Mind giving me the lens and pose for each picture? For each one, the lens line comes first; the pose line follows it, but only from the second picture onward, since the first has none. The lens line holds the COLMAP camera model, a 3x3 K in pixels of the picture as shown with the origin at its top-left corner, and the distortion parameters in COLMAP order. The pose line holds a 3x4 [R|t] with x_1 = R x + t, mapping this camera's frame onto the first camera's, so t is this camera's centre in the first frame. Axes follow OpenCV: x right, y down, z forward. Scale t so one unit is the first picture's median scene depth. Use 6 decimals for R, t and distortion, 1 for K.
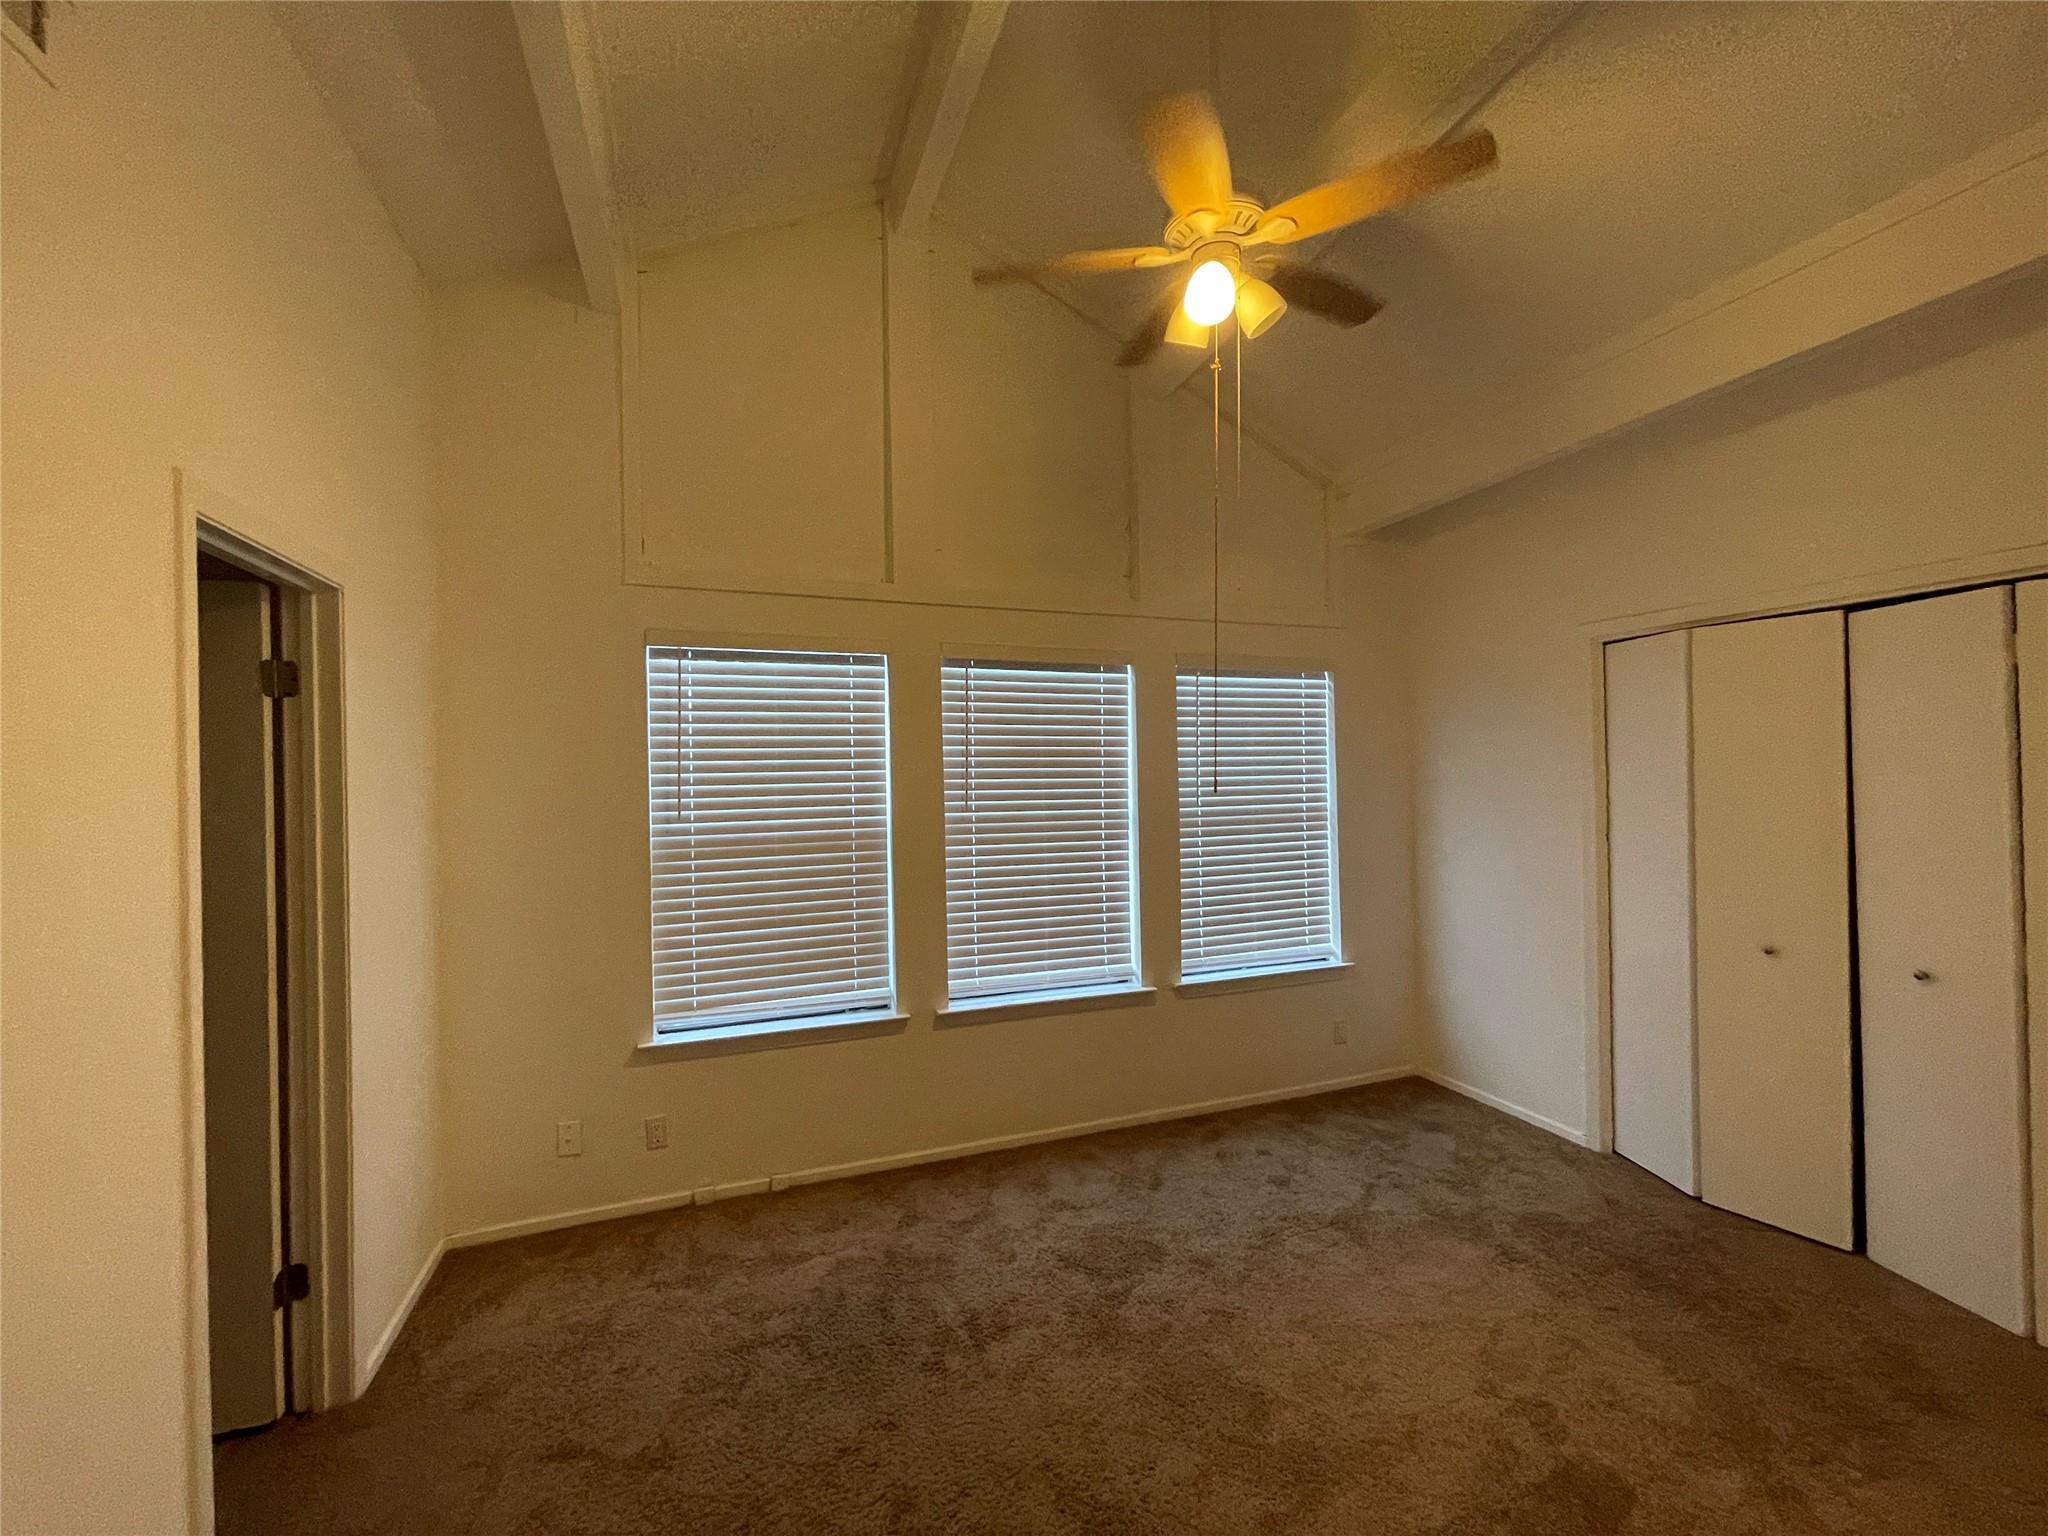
lens RADIAL K [[827.7, 0, 1024.3], [0, 827.7, 772.0], [0, 0, 1]] dist [-0.003787, 0.002294]
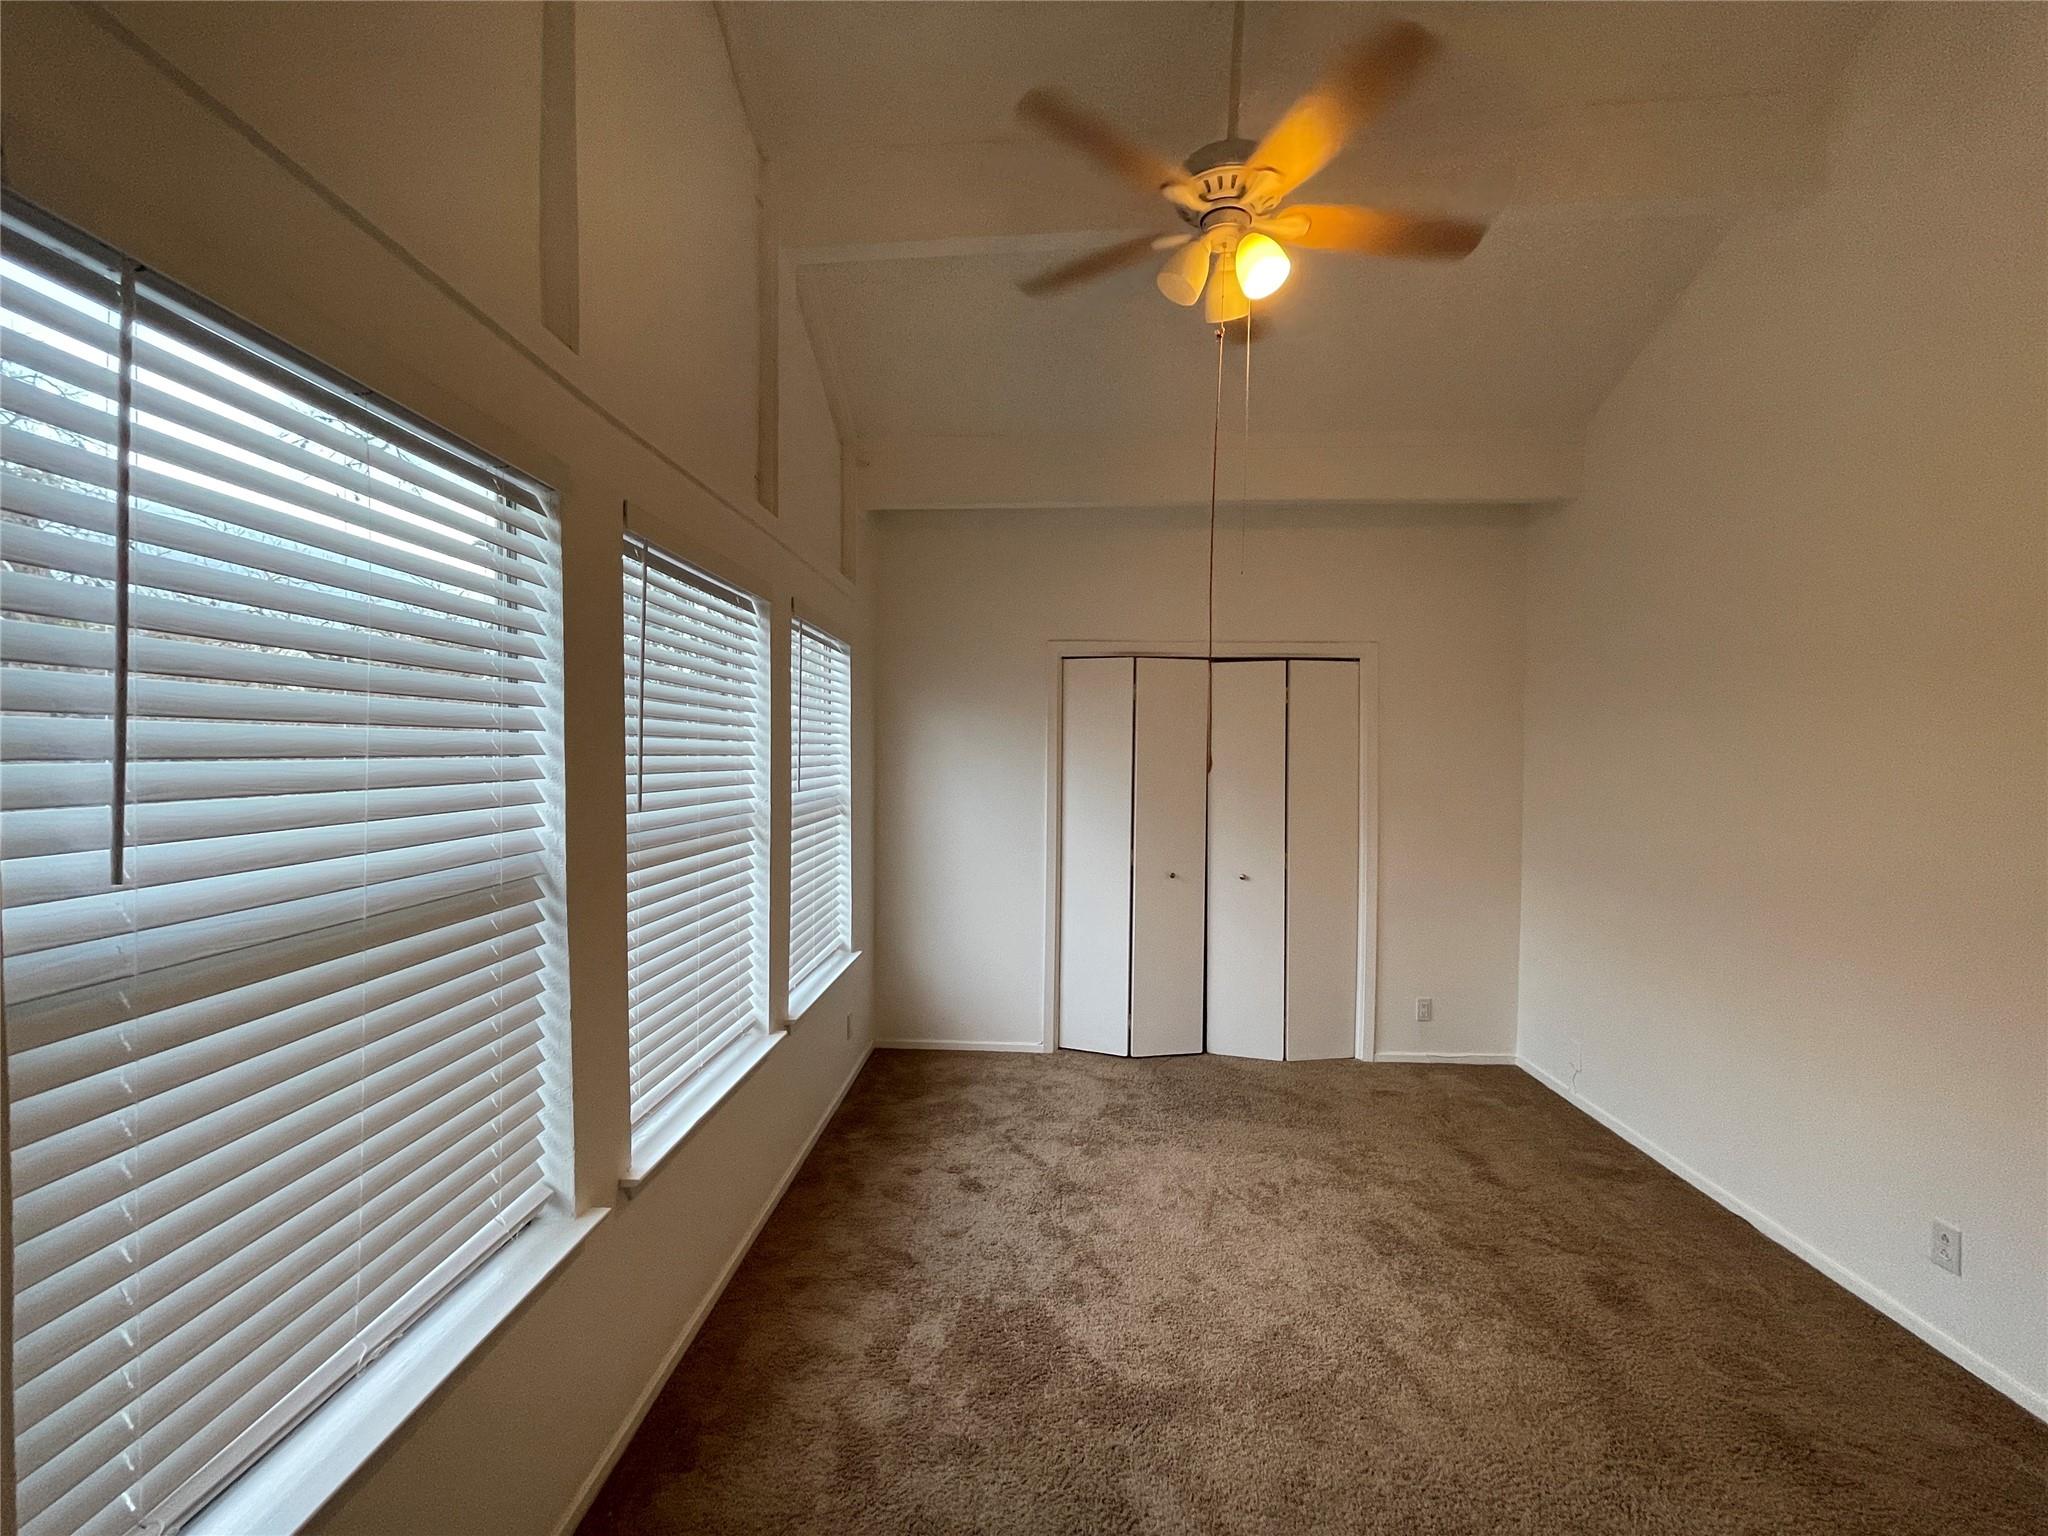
lens RADIAL K [[827.7, 0, 1023.3], [0, 827.7, 766.0], [0, 0, 1]] dist [-0.003787, 0.002294]
pose [[0.392484, -0.000781, 0.919758, -0.552505], [-0.016682, 0.999829, 0.007967, 0.004439], [-0.919607, -0.018471, 0.392404, 0.593840]]
